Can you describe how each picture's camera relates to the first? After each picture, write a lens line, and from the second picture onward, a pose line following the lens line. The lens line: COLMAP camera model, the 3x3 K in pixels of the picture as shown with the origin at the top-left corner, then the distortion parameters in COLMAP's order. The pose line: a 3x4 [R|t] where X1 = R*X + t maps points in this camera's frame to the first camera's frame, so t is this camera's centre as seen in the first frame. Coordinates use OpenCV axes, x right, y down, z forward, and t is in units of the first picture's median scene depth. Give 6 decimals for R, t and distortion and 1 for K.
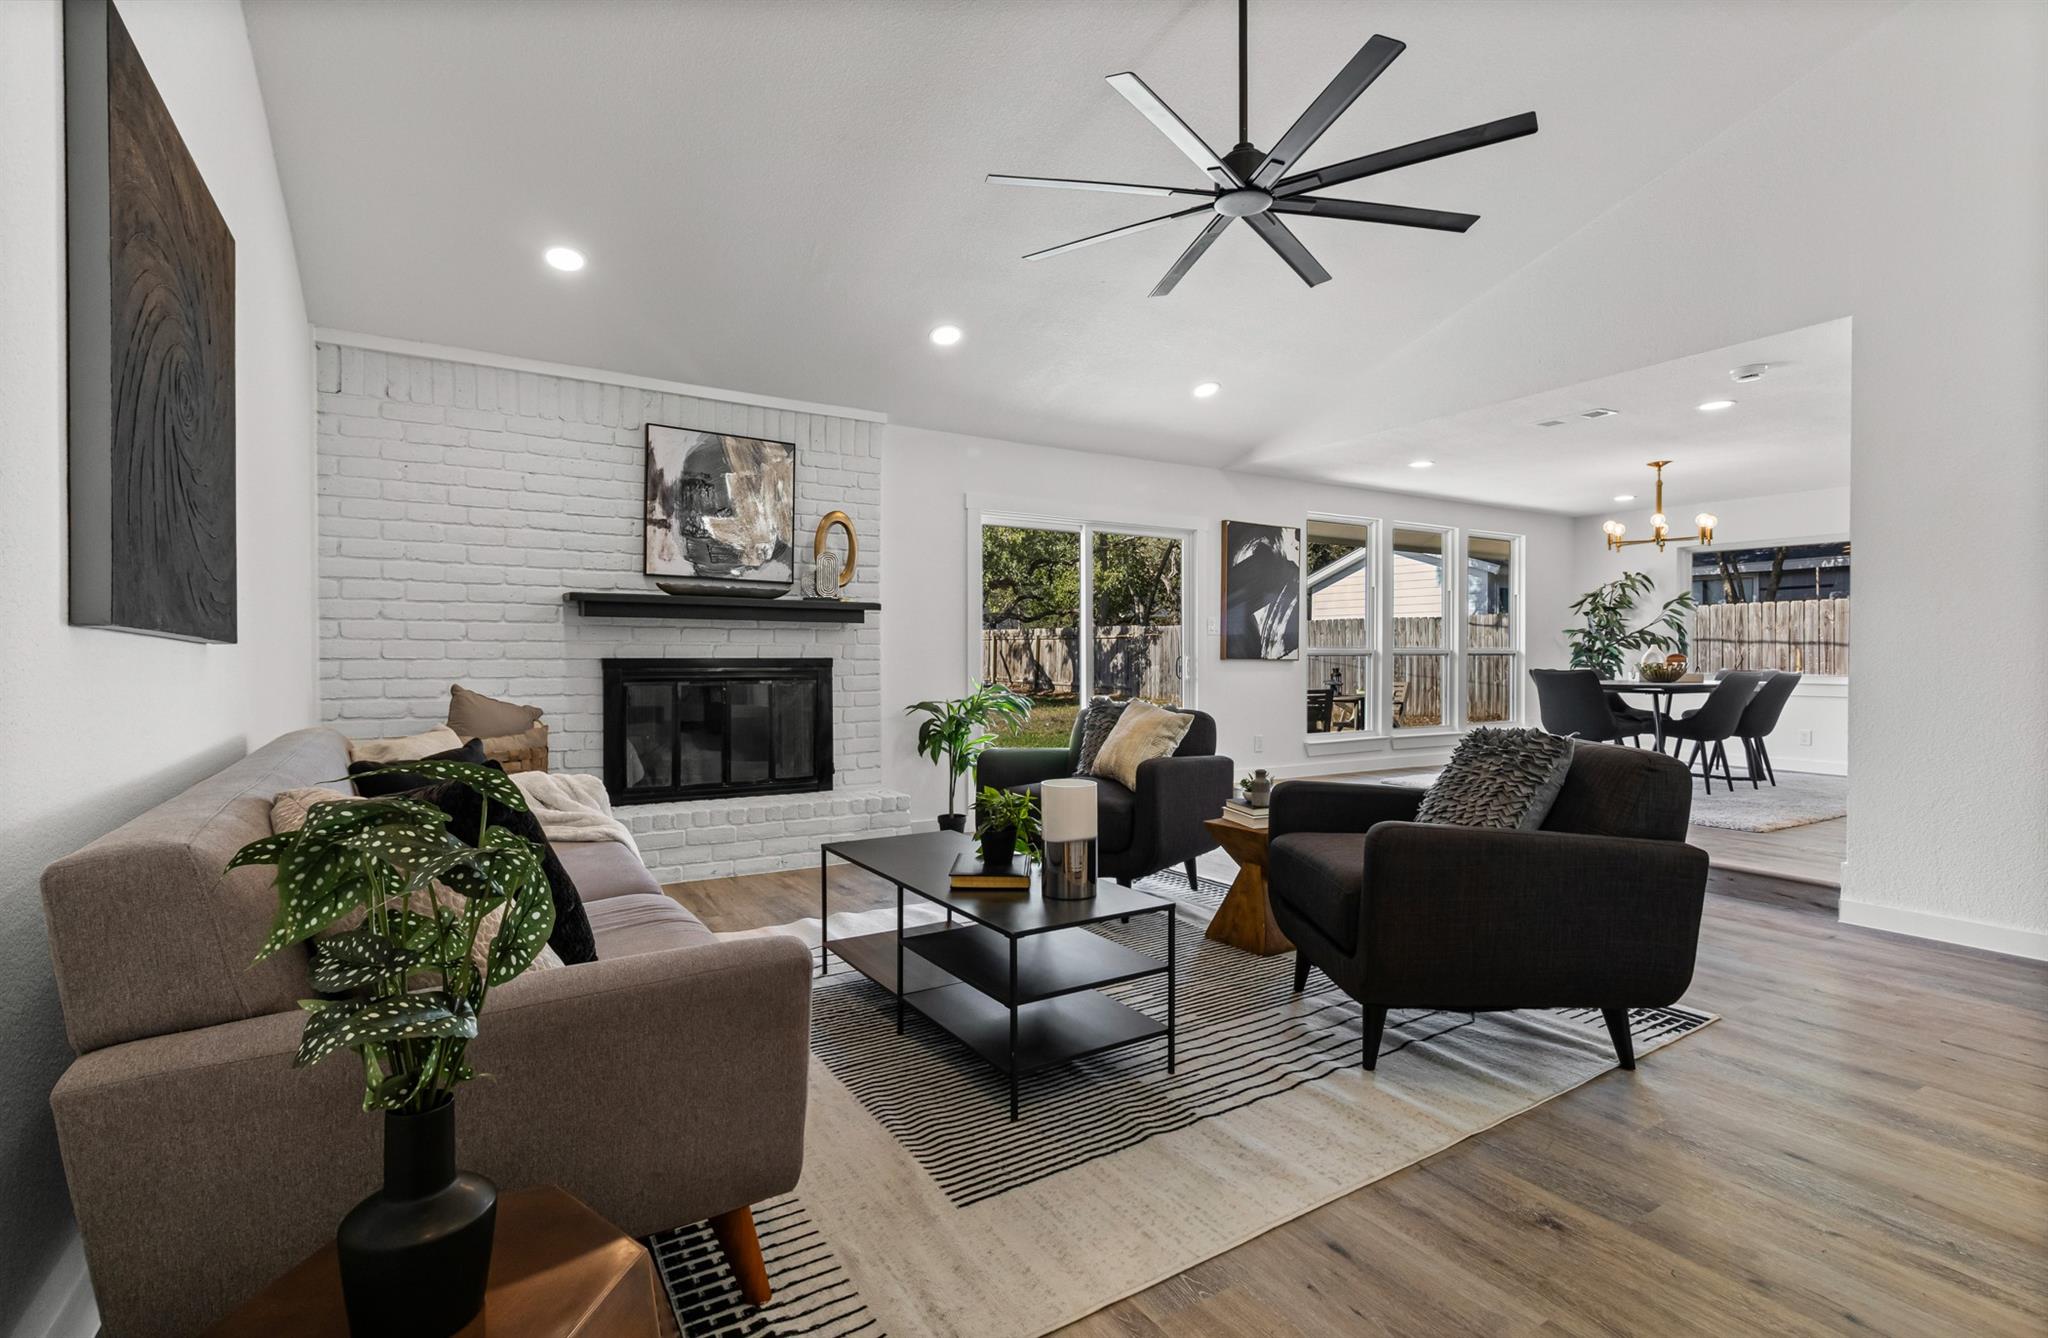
lens RADIAL K [[948.7, 0, 1022.9], [0, 948.7, 663.4], [0, 0, 1]] dist [-0.001210, 0.000112]
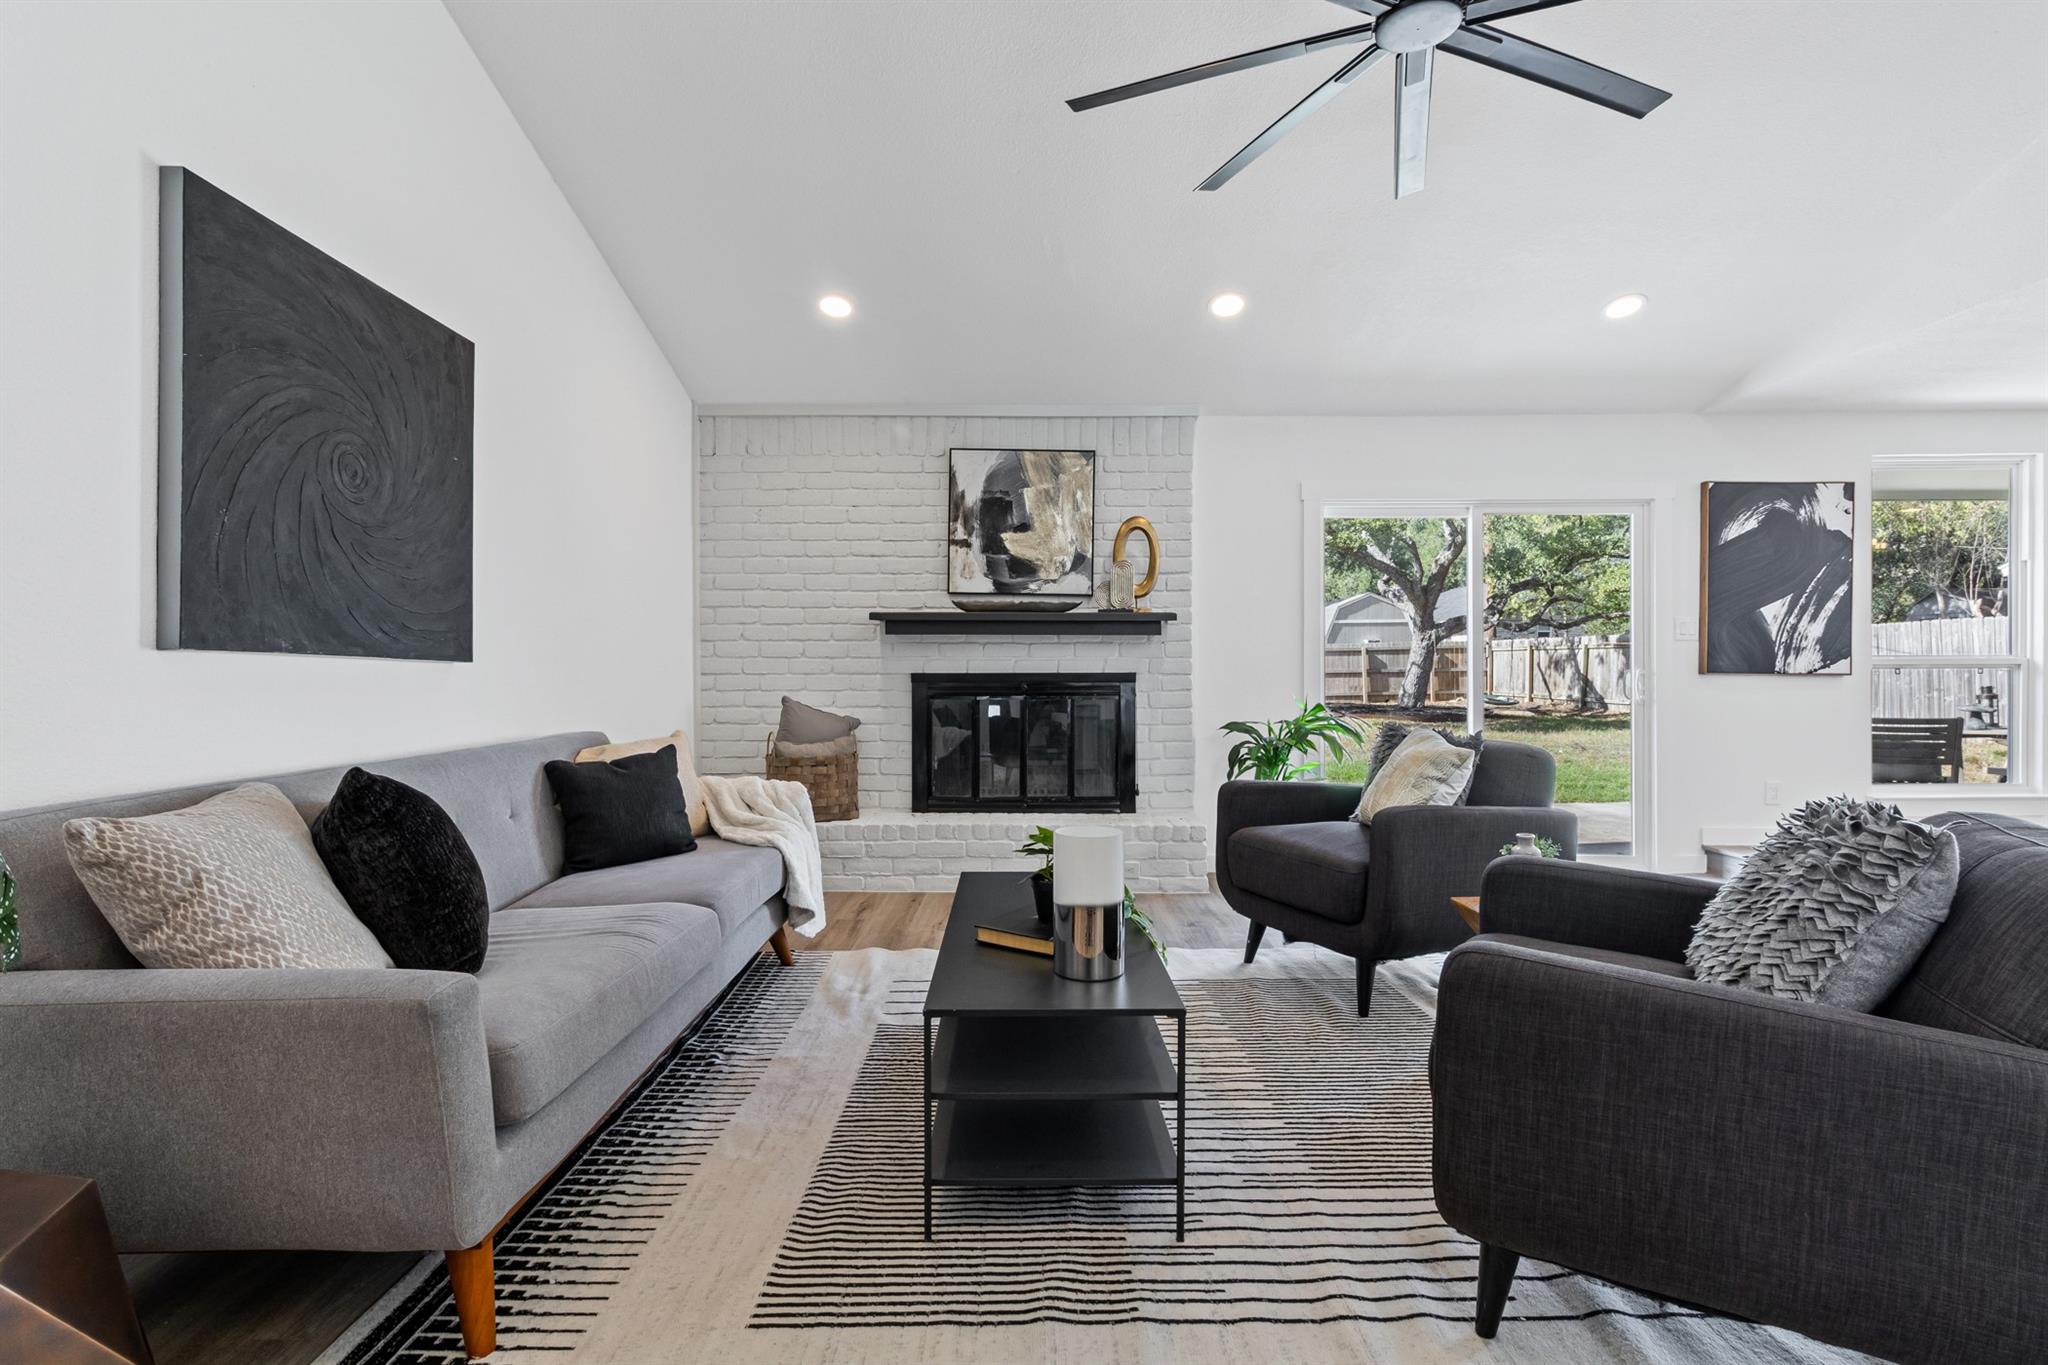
lens RADIAL K [[947.2, 0, 1019.7], [0, 947.2, 671.9], [0, 0, 1]] dist [0.000159, -0.000784]
pose [[0.846629, -0.001193, -0.532182, 0.218787], [-0.001645, 0.999987, -0.004858, -0.001770], [0.532181, 0.004988, 0.846616, 0.154334]]
